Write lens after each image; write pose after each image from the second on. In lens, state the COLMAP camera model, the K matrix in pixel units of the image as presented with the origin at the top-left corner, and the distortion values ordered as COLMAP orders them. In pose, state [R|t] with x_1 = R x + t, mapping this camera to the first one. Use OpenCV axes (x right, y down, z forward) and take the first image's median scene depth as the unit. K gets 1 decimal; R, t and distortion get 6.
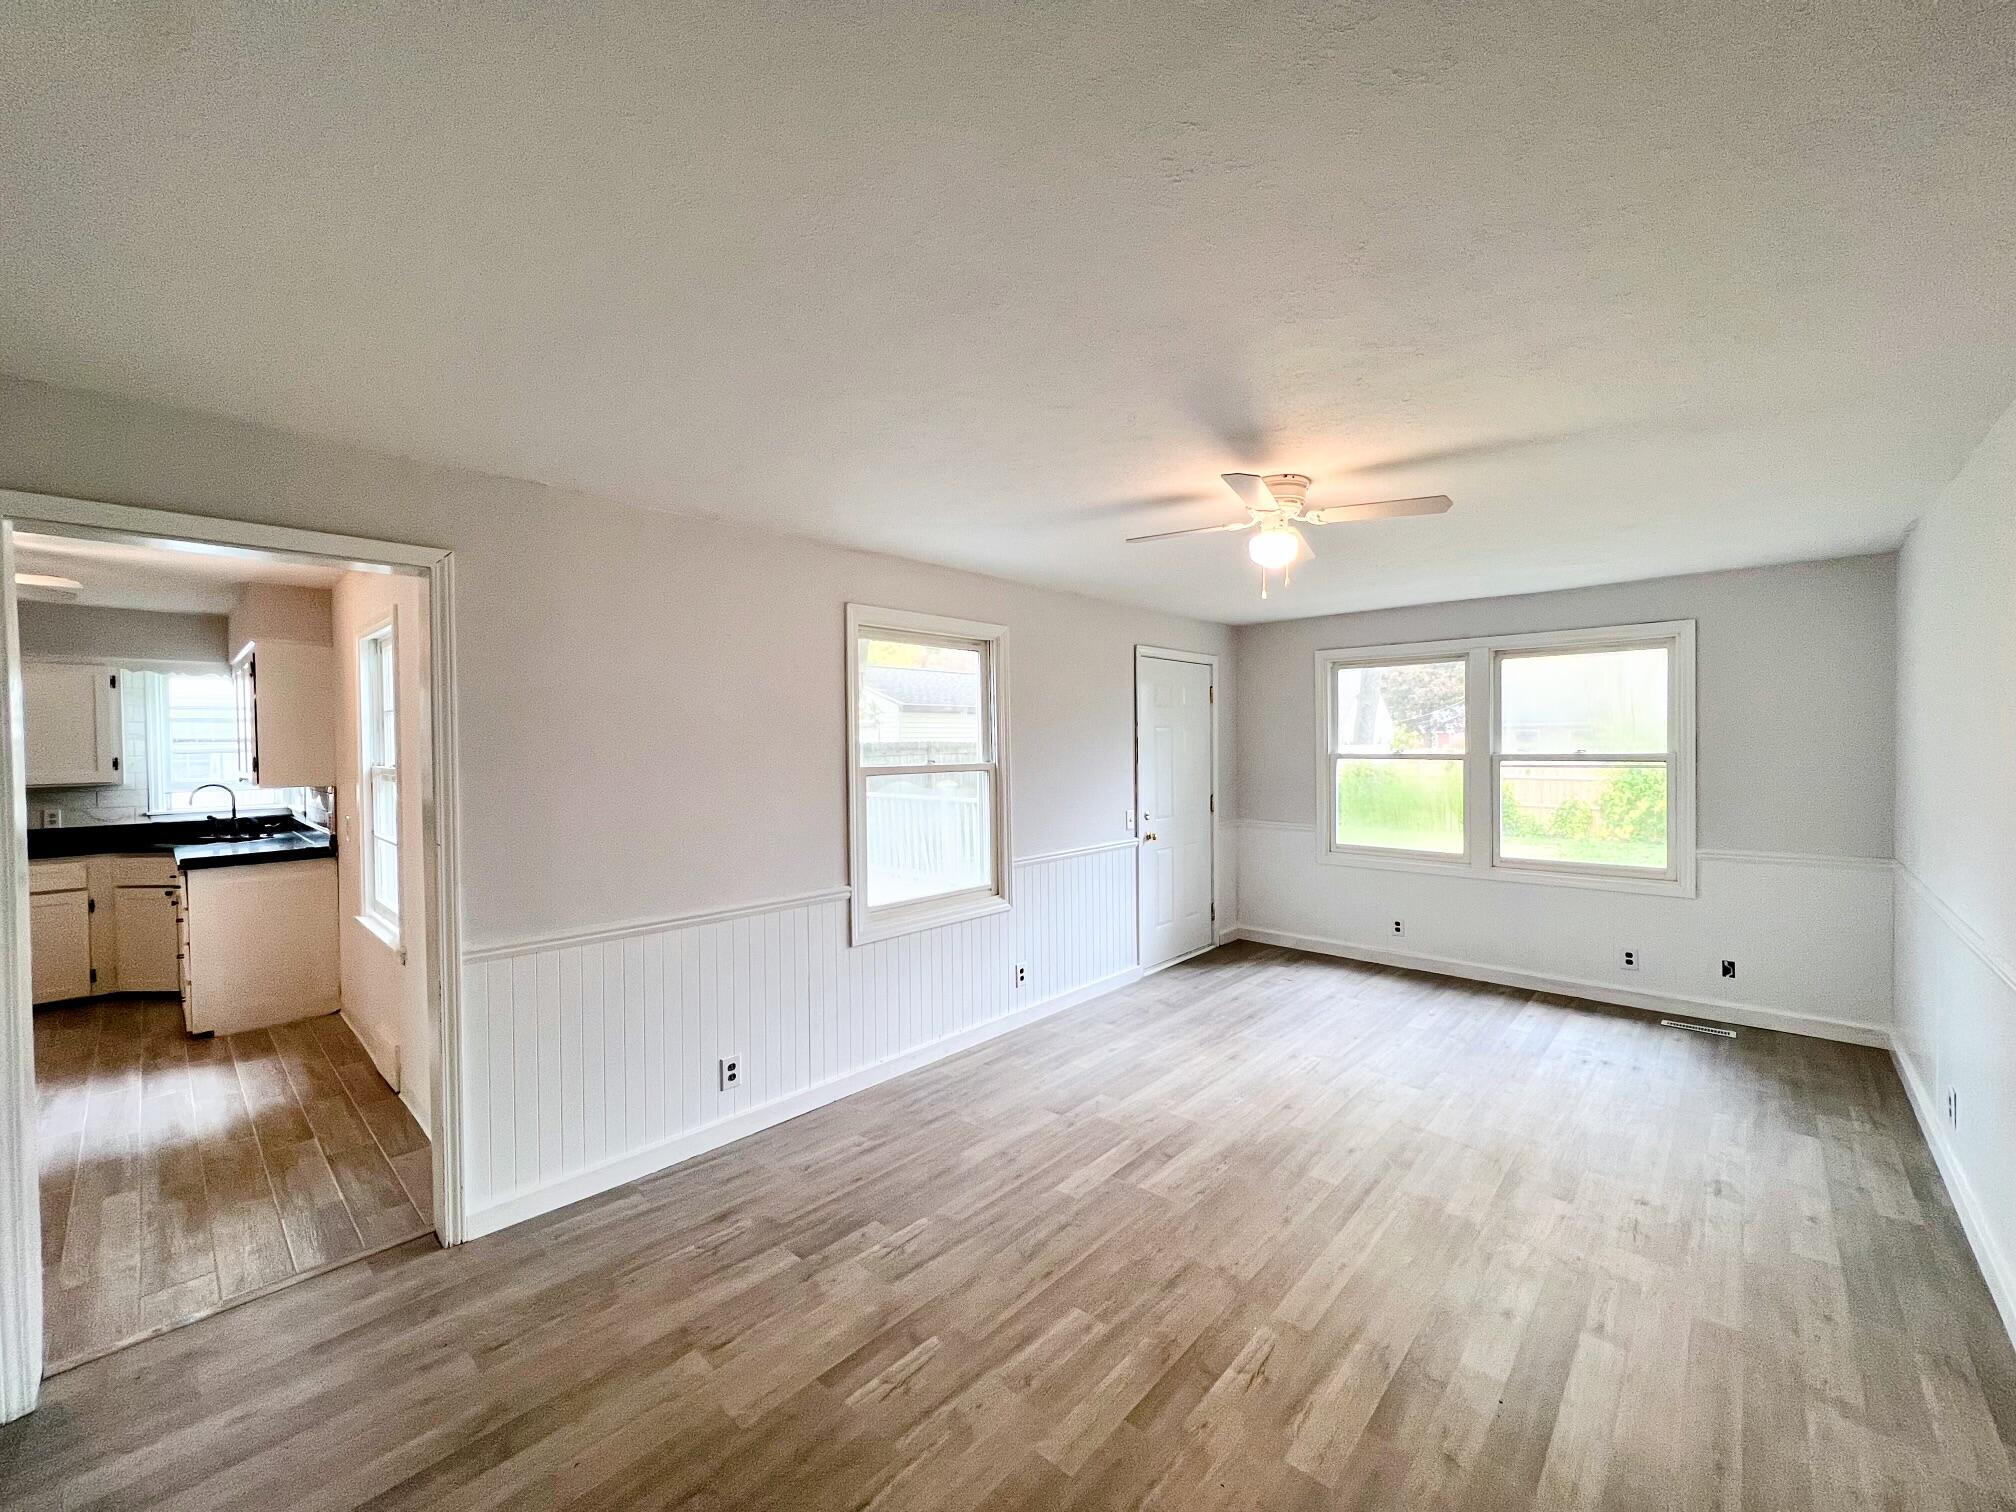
lens RADIAL K [[804.0, 0, 1008.0], [0, 804.0, 756.0], [0, 0, 1]] dist [-0.000190, -0.000135]
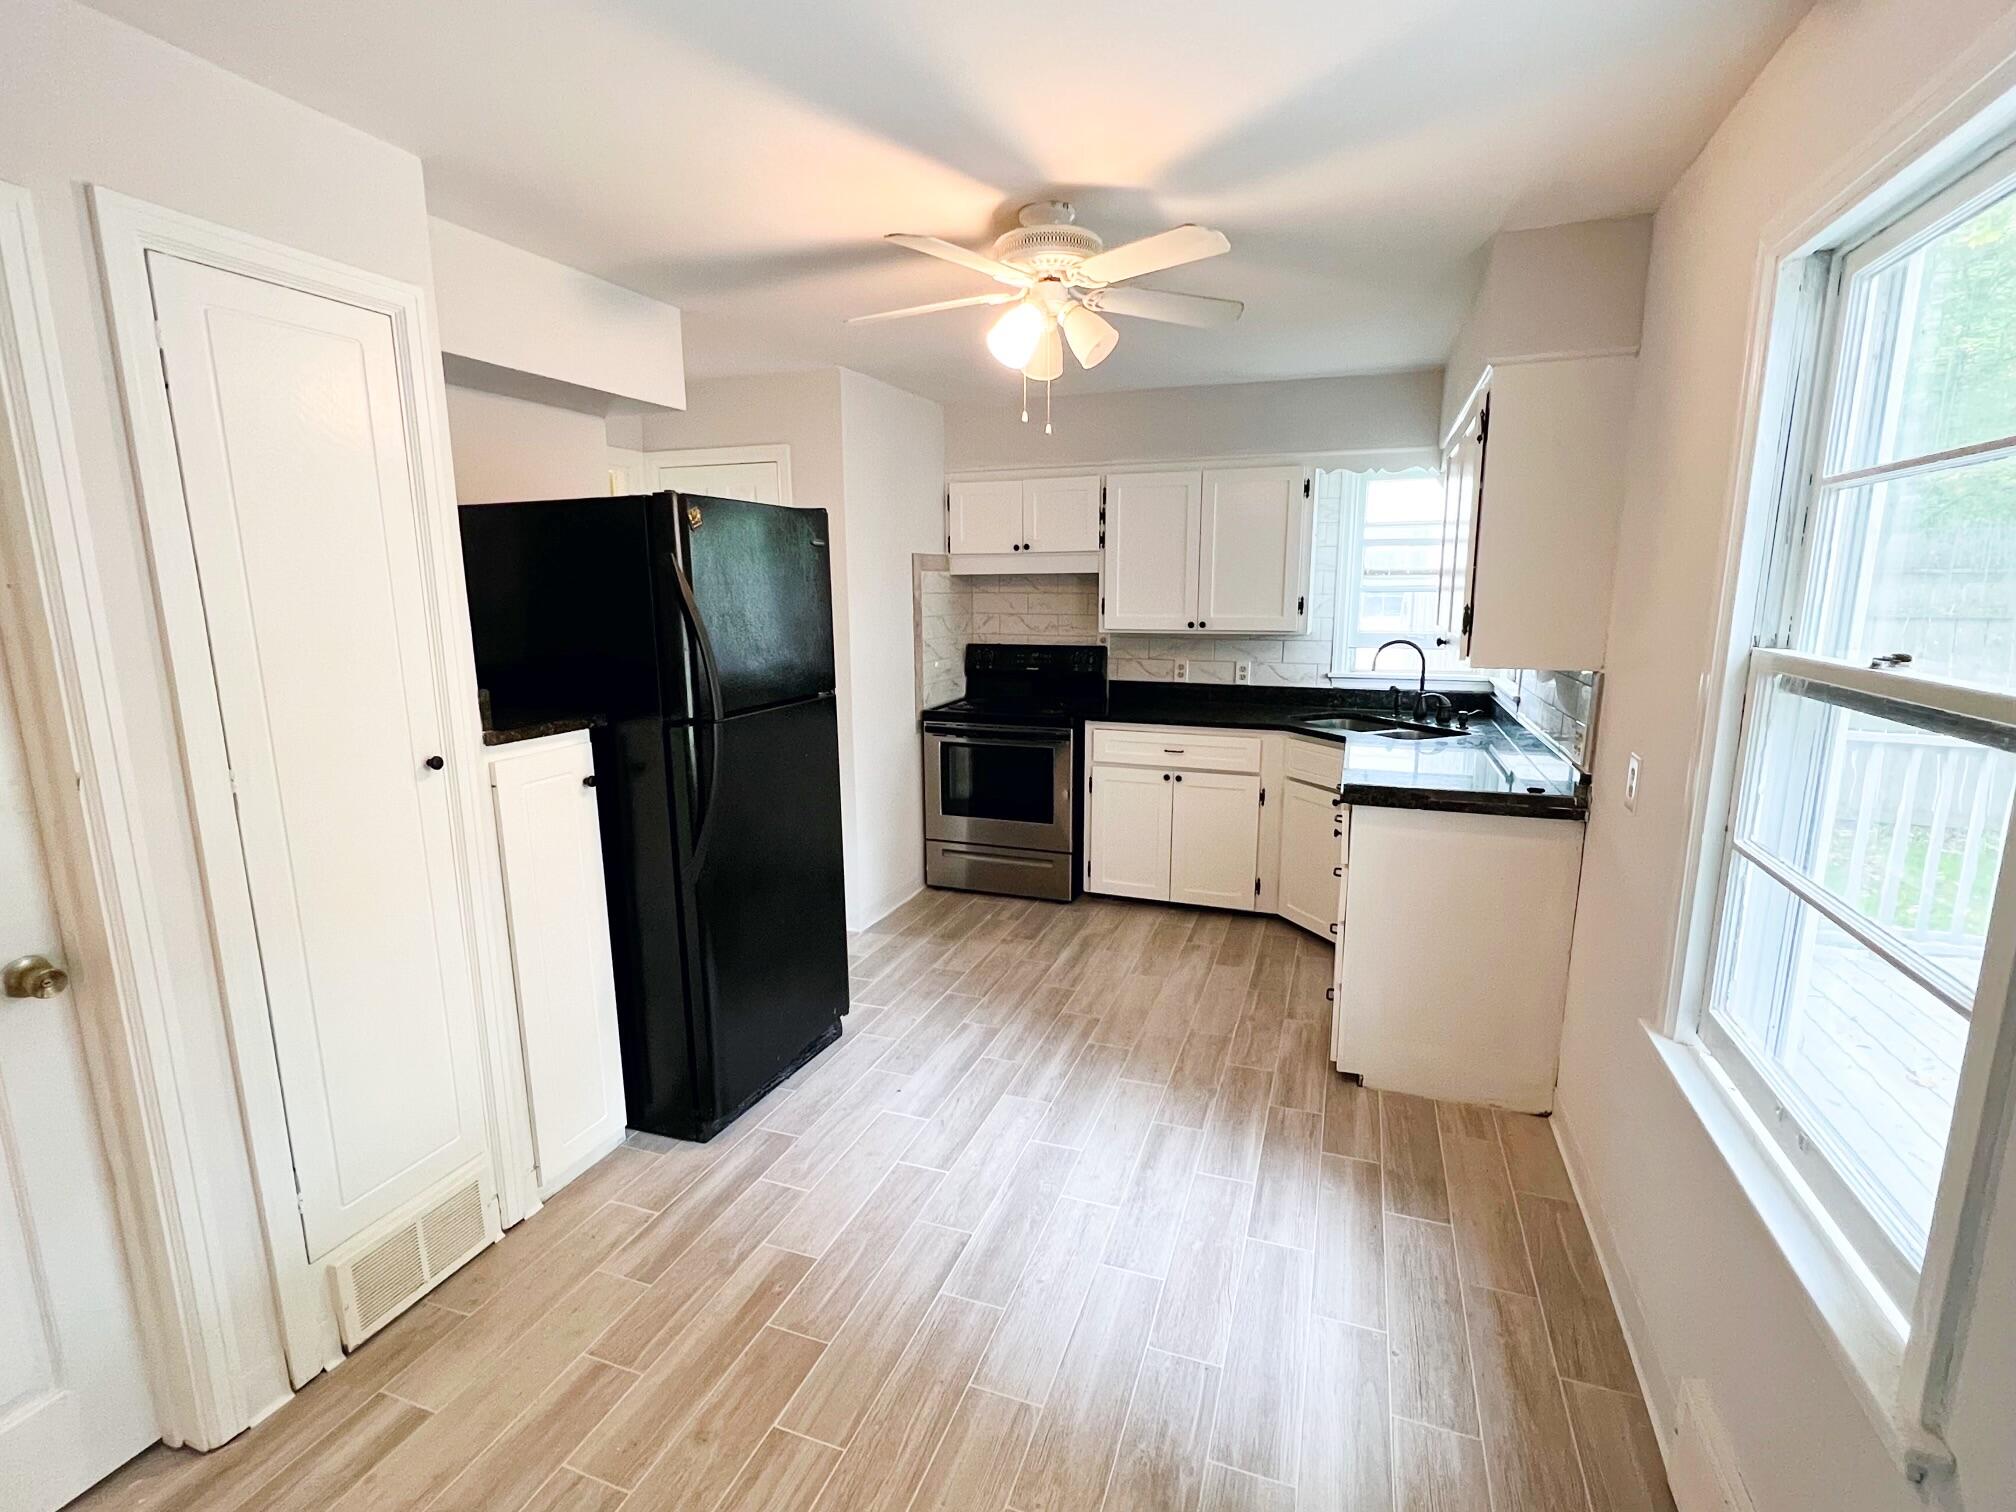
lens RADIAL K [[932.7, 0, 1008.0], [0, 932.7, 756.0], [0, 0, 1]] dist [0.000877, 0.000147]
pose [[0.383576, 0.175940, -0.906595, -0.465440], [-0.015159, 0.982752, 0.184306, -0.008804], [0.923385, -0.056952, 0.379628, 0.469566]]
